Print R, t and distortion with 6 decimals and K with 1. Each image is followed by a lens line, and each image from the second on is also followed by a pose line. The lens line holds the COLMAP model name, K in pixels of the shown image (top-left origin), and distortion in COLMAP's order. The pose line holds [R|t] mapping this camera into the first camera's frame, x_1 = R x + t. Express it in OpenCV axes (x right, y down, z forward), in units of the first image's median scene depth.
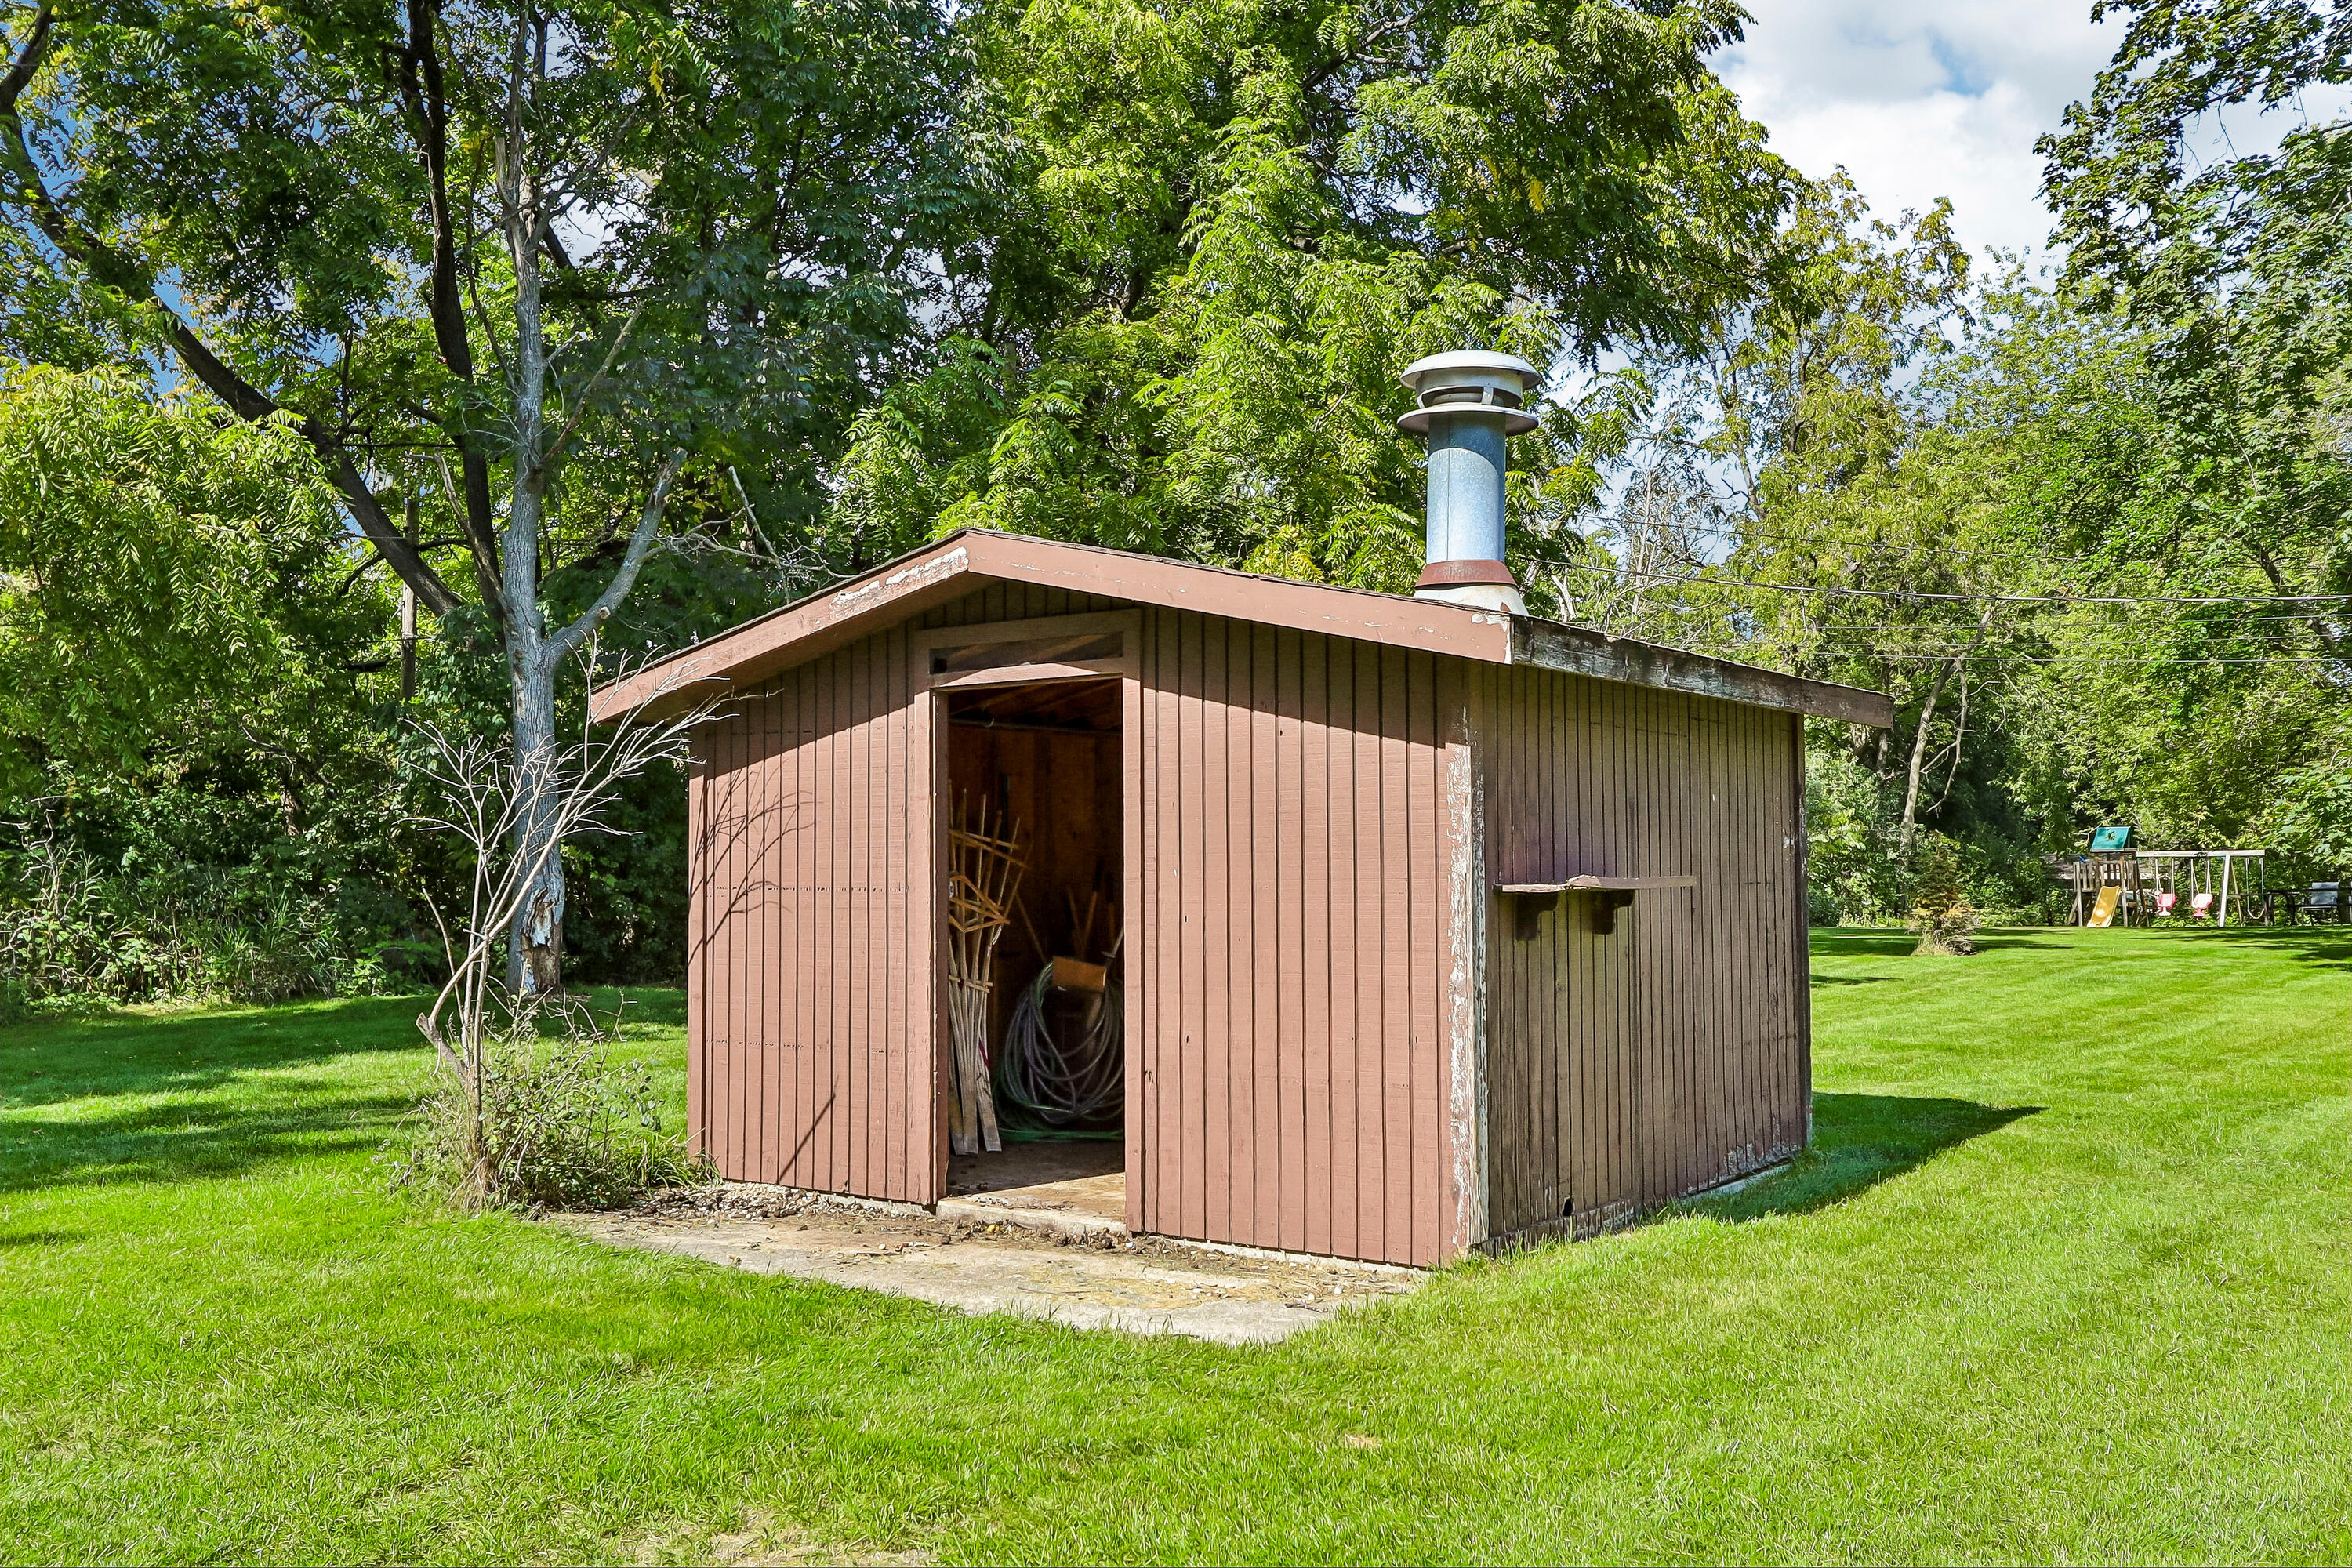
lens RADIAL K [[2189.8, 0, 1176.0], [0, 2189.8, 784.0], [0, 0, 1]] dist [-0.001039, -0.001011]
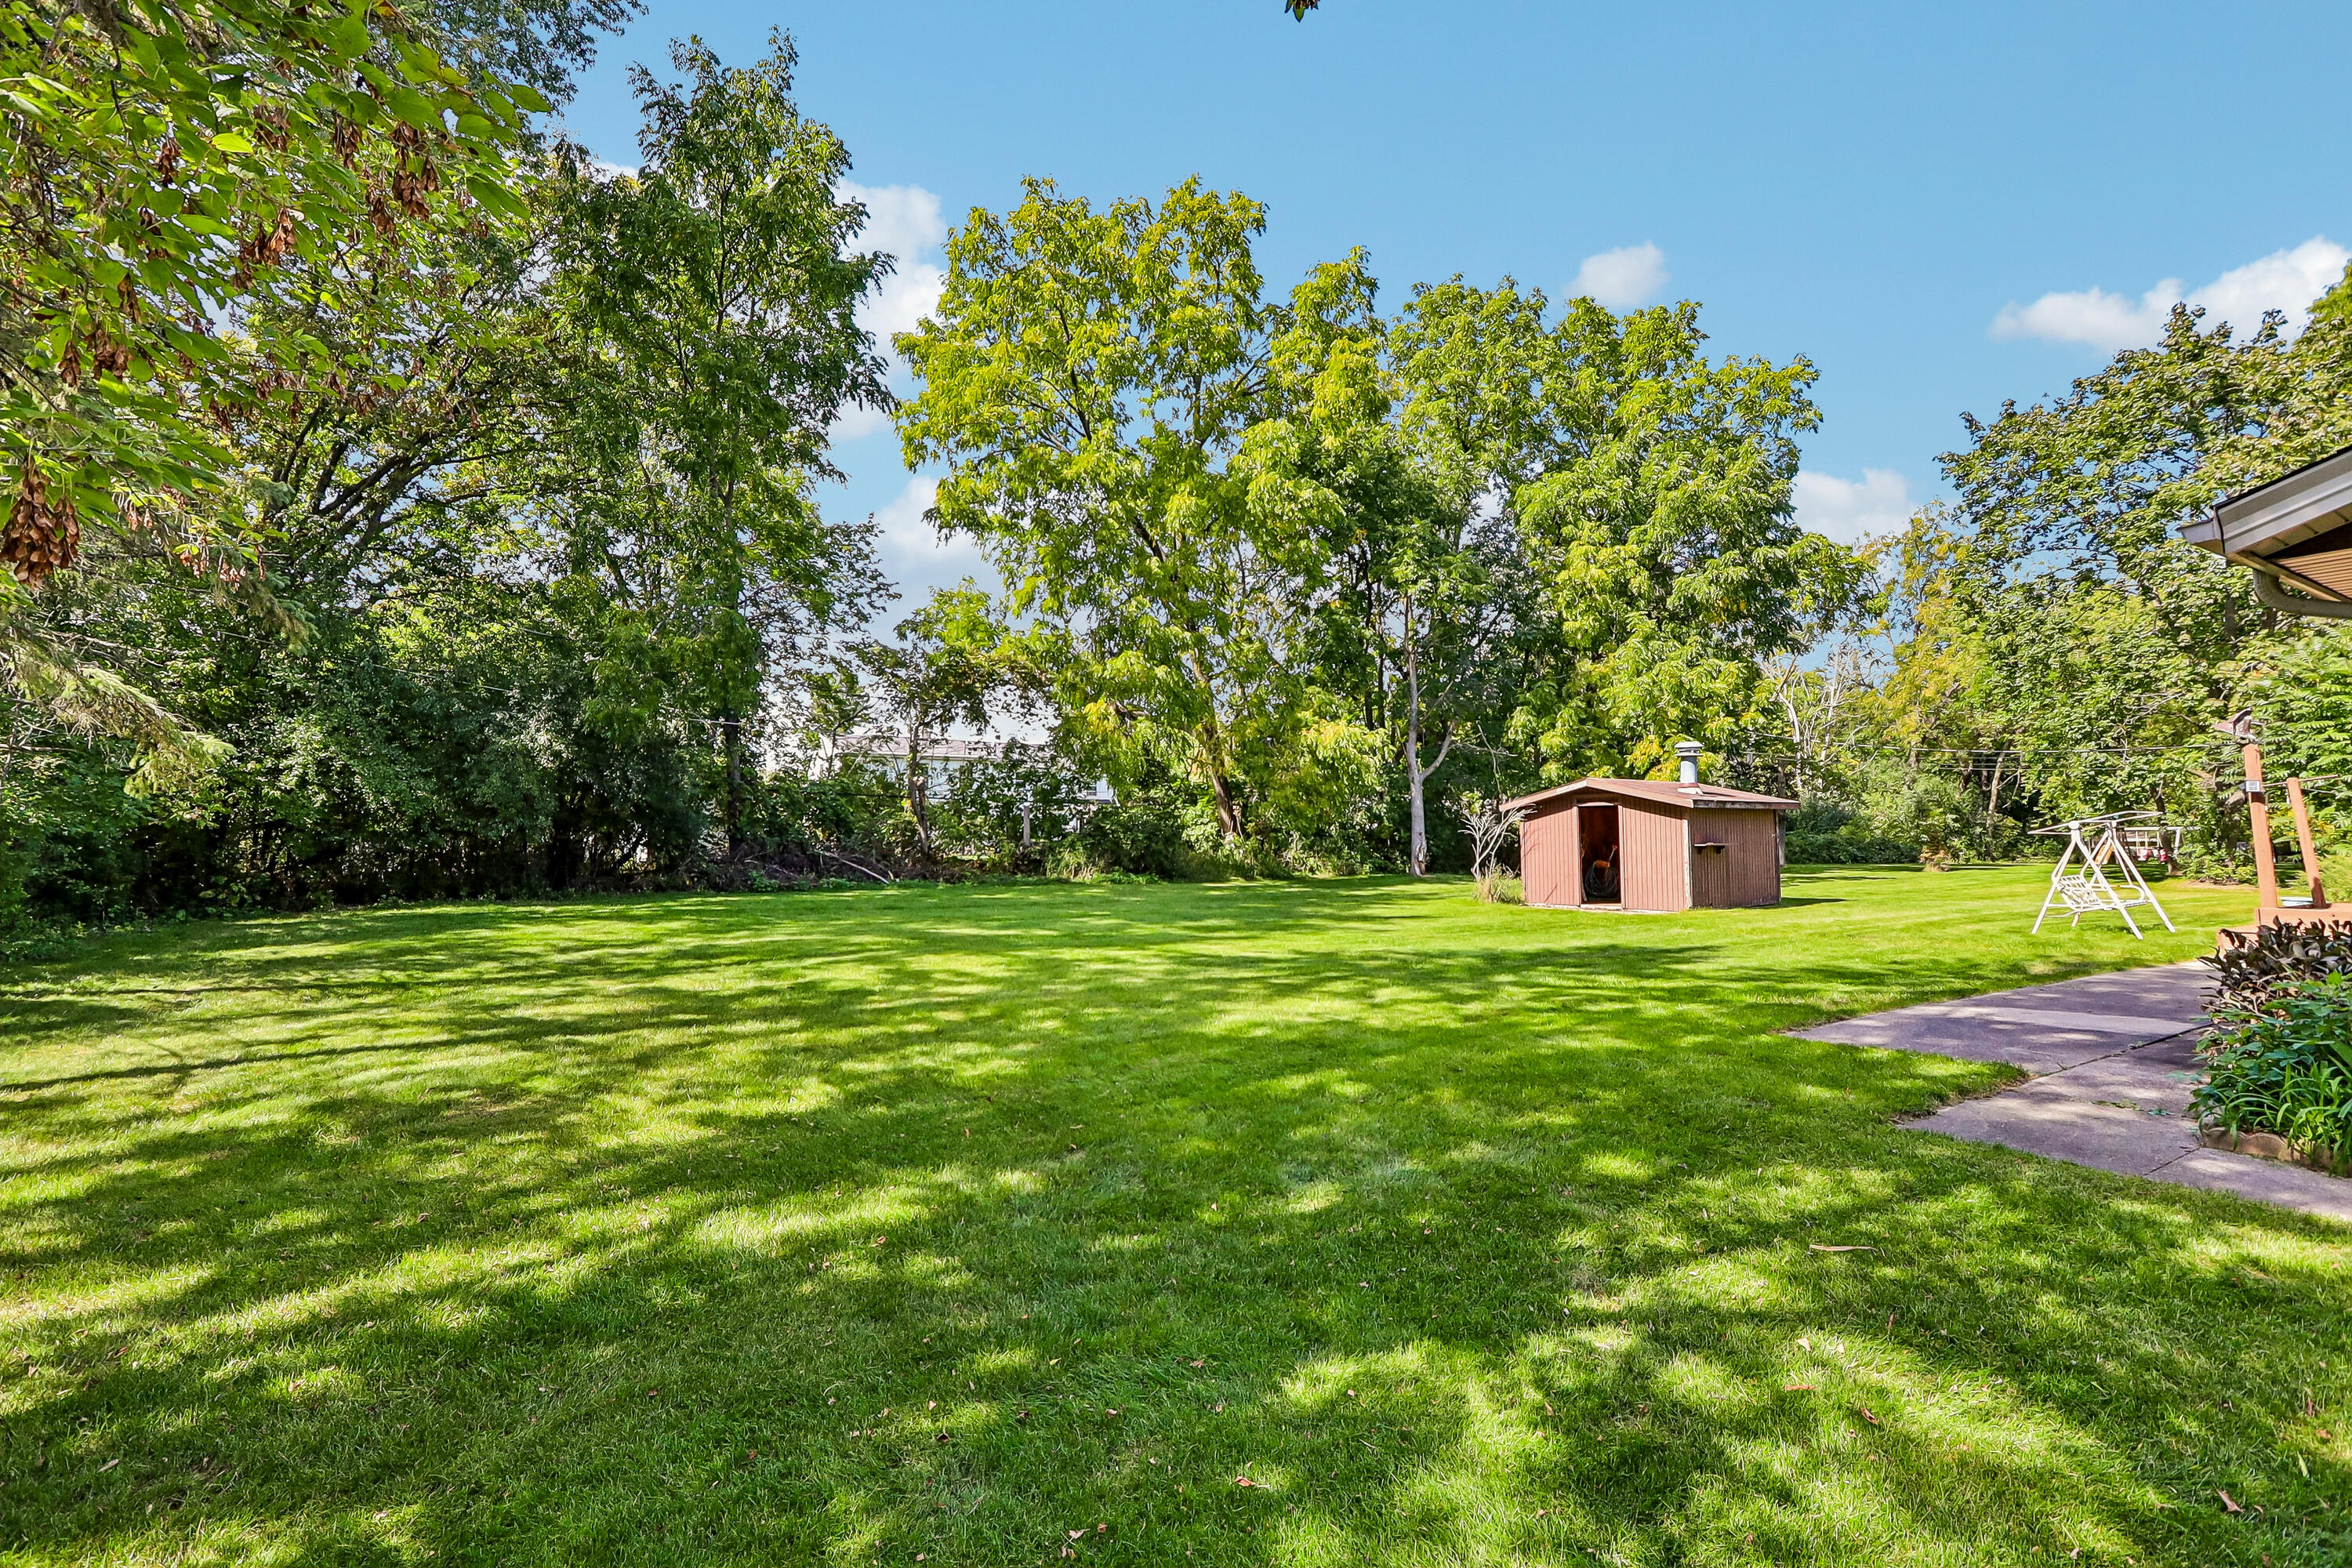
lens RADIAL K [[1154.0, 0, 1176.0], [0, 1154.0, 784.0], [0, 0, 1]] dist [-0.027806, 0.000038]
pose [[0.945028, -0.010938, -0.326807, -0.109630], [0.009454, 0.999937, -0.006130, -0.078792], [0.326853, 0.002703, 0.945071, -1.666402]]
